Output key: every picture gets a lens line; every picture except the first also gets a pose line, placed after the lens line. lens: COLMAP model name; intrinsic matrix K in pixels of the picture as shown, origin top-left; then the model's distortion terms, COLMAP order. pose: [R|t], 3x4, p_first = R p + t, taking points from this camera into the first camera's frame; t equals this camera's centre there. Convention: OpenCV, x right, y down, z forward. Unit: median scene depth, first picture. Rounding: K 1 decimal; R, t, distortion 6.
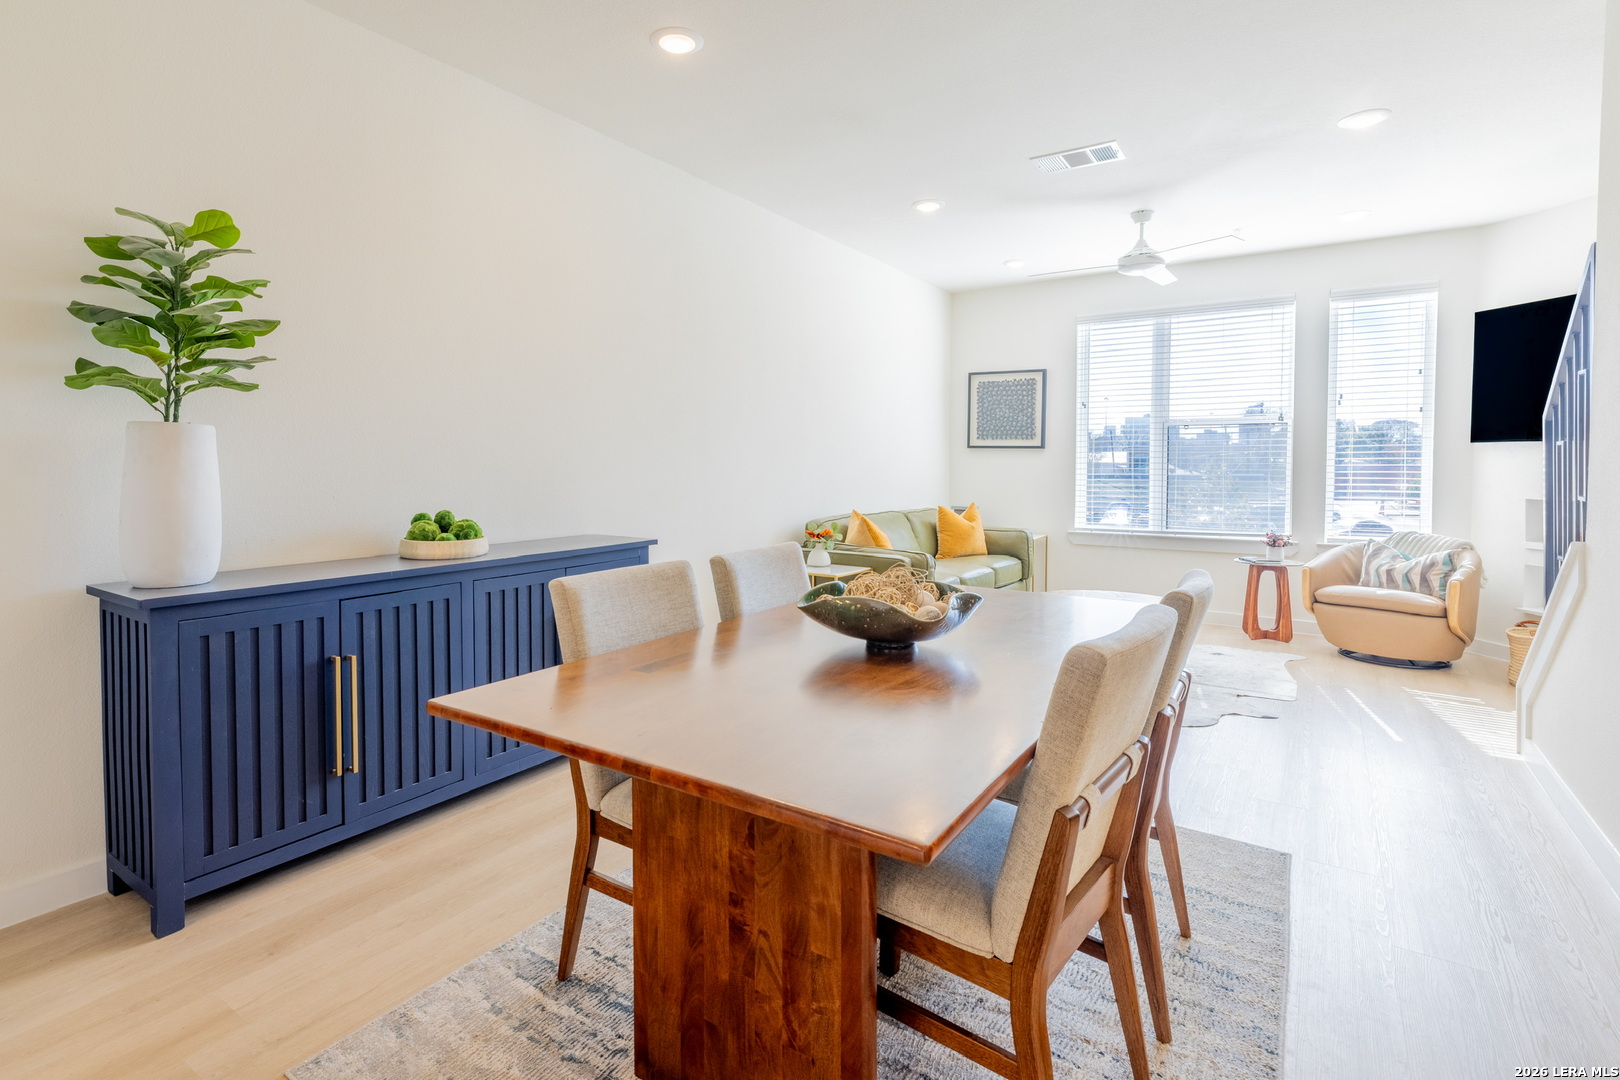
lens RADIAL K [[785.6, 0, 762.7], [0, 785.6, 486.7], [0, 0, 1]] dist [0.005815, 0.000266]
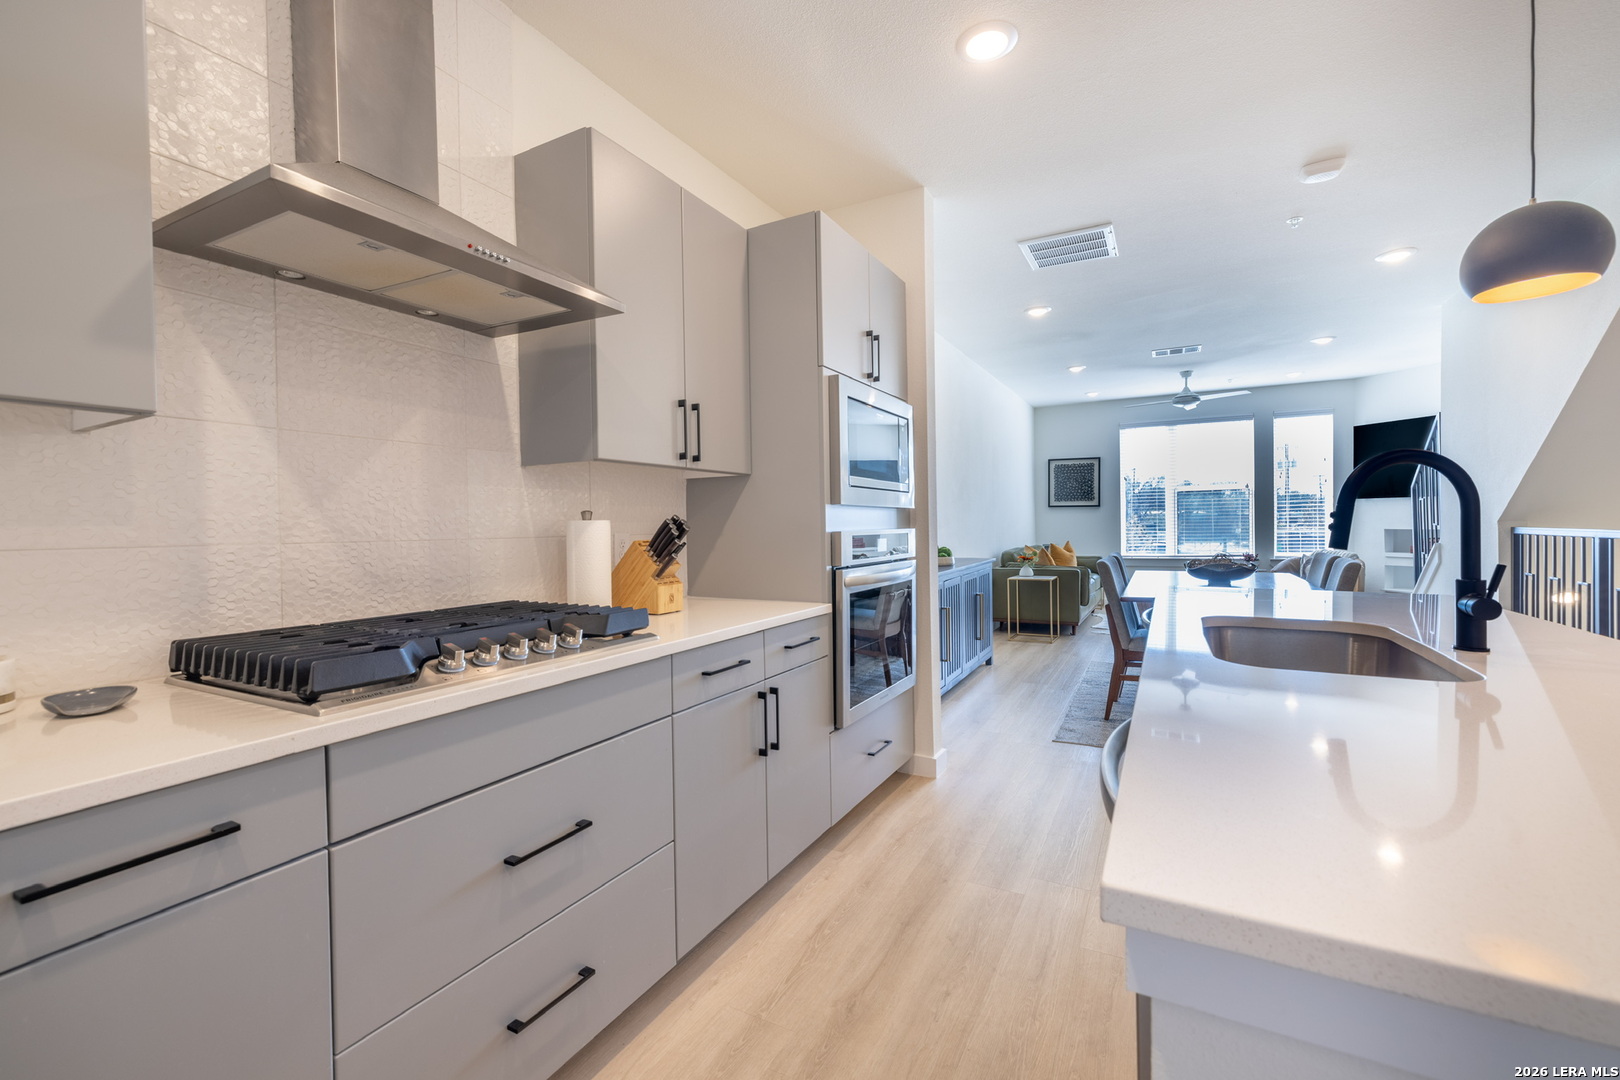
lens RADIAL K [[678.2, 0, 807.4], [0, 678.2, 531.8], [0, 0, 1]] dist [0.003011, 0.000546]
pose [[0.991471, -0.023617, 0.128172, -0.519917], [0.025904, 0.999533, -0.016202, 0.011846], [-0.127730, 0.019384, 0.991620, -0.361745]]
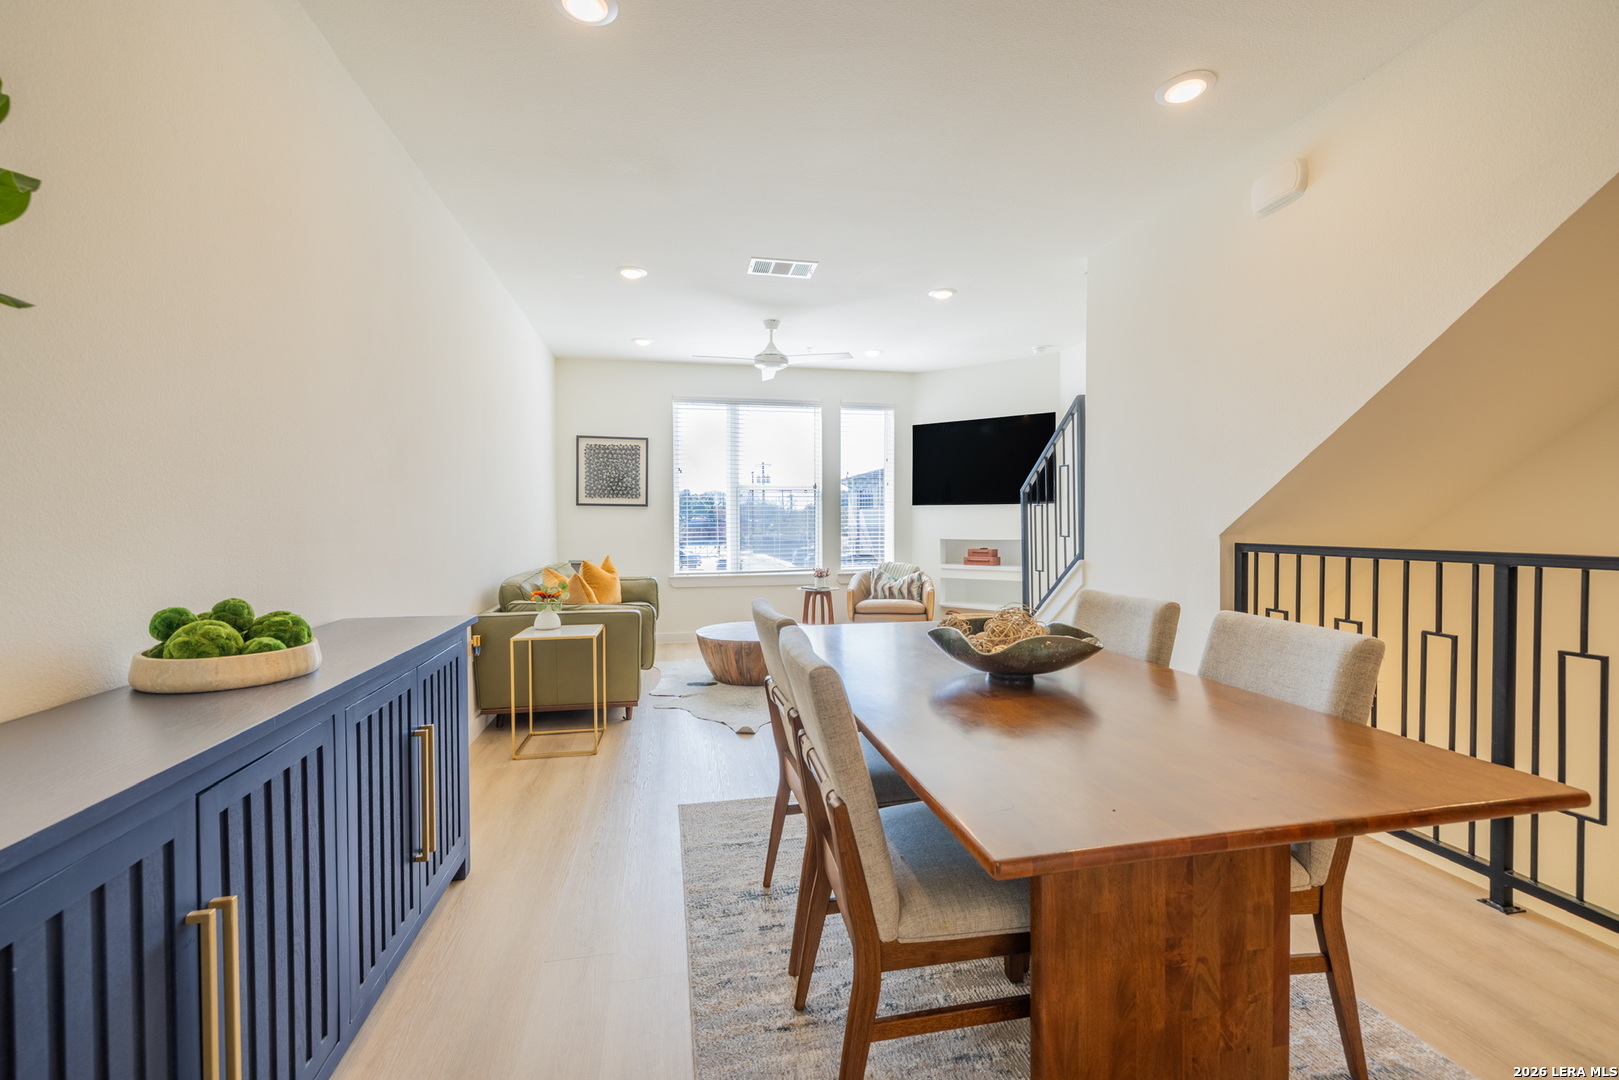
lens RADIAL K [[677.8, 0, 801.3], [0, 677.8, 538.4], [0, 0, 1]] dist [0.003011, 0.000546]
pose [[0.689369, -0.024130, 0.724009, -0.264865], [0.027423, 0.999598, 0.007205, -0.003908], [-0.723891, 0.014887, 0.689753, 0.197967]]
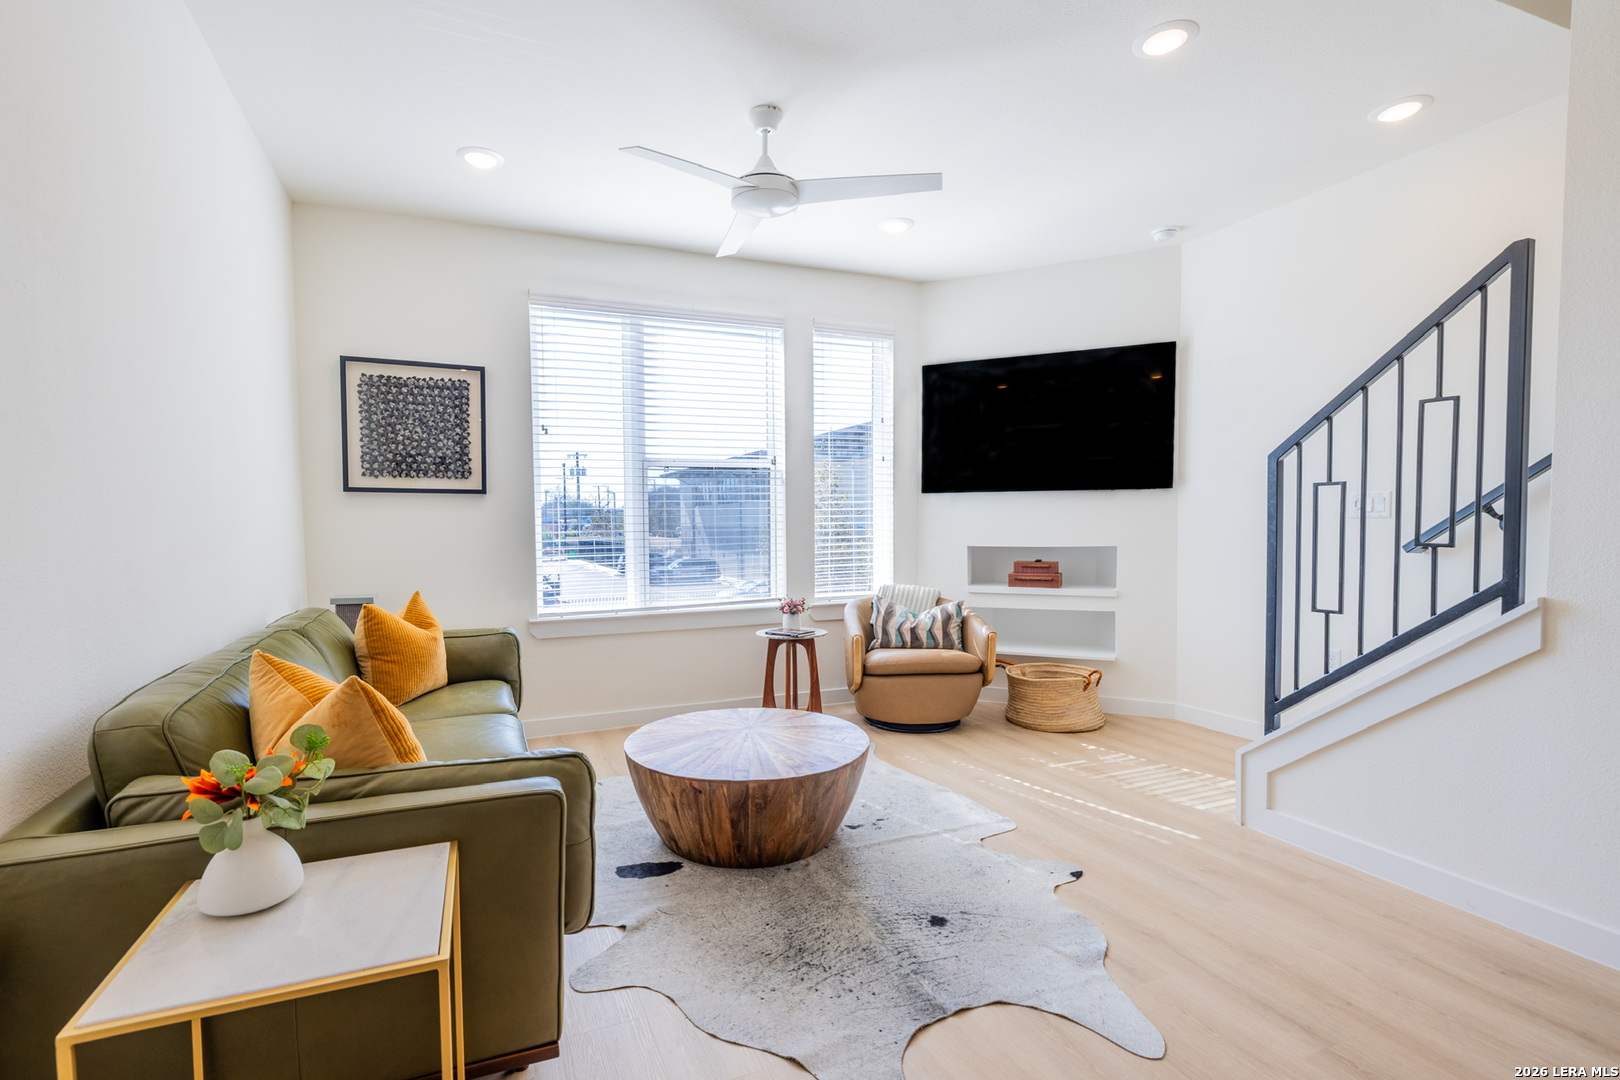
lens RADIAL K [[749.2, 0, 757.0], [0, 749.2, 559.4], [0, 0, 1]] dist [0.001429, -0.001063]
pose [[0.543214, -0.053959, 0.837859, -0.036997], [0.036714, 0.998505, 0.040502, -0.016565], [-0.838791, 0.008760, 0.544383, 0.632686]]
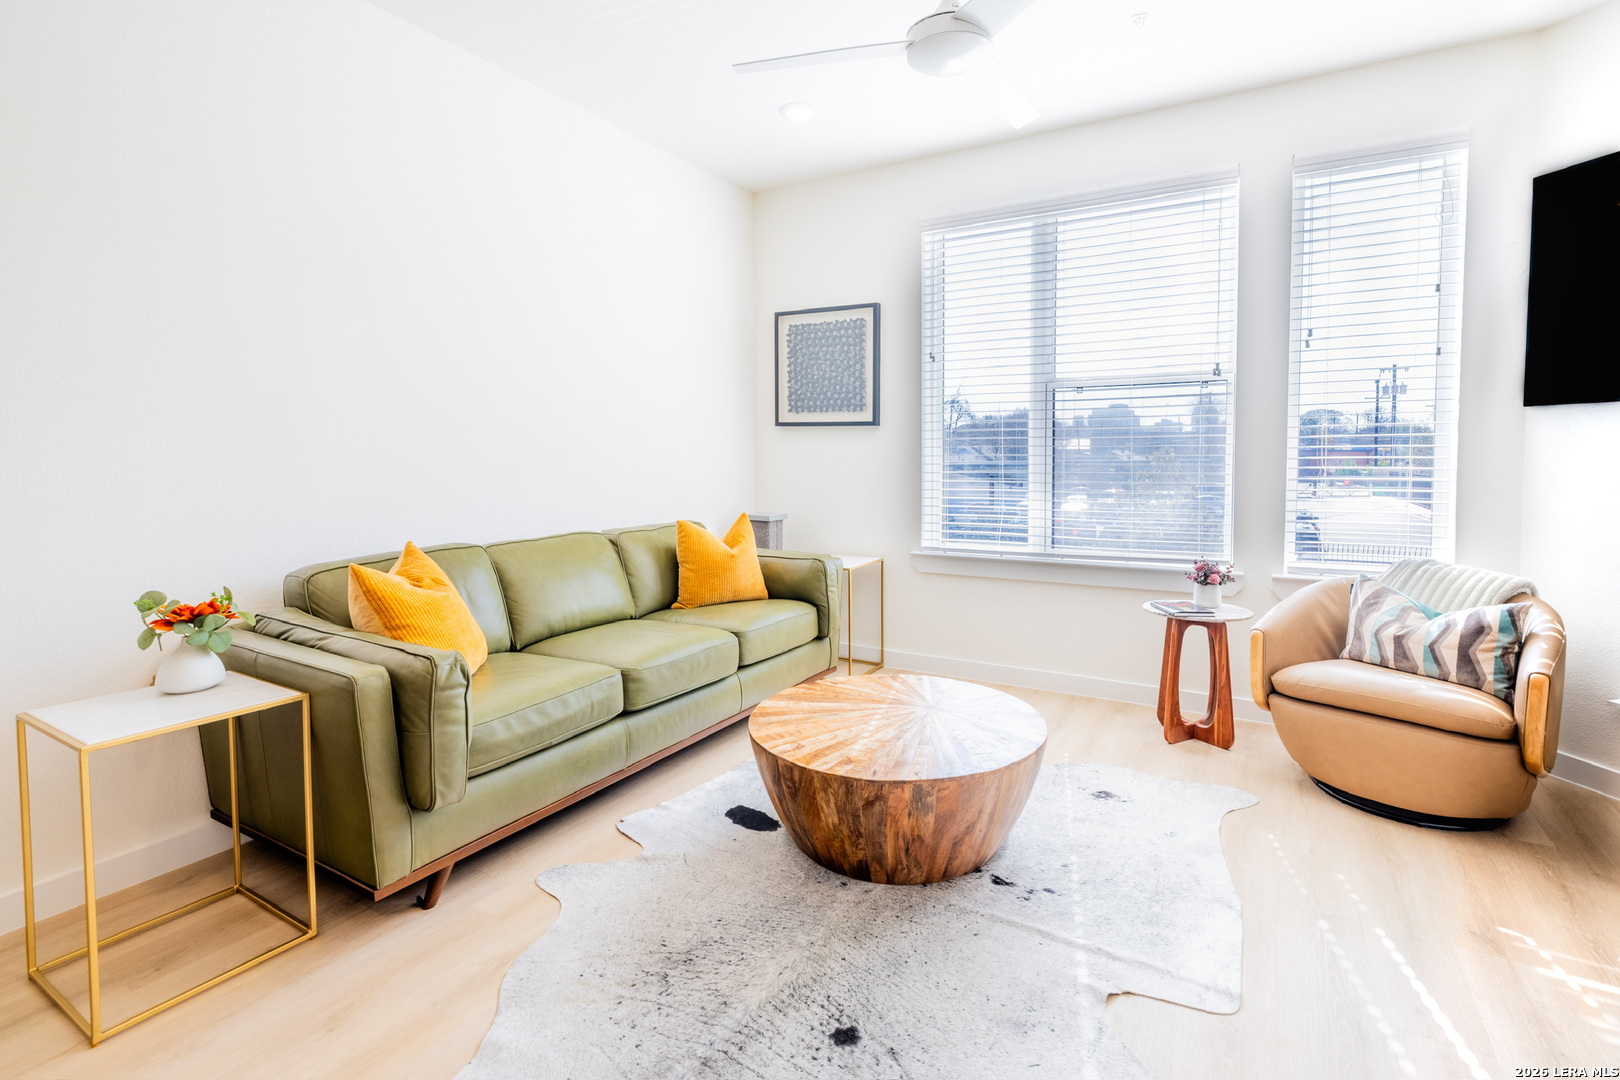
lens RADIAL K [[749.2, 0, 837.3], [0, 749.2, 493.9], [0, 0, 1]] dist [0.001429, -0.001063]
pose [[0.994486, -0.014221, 0.103897, 0.332446], [0.011624, 0.999606, 0.025567, -0.010619], [-0.104219, -0.024218, 0.994259, 0.494092]]
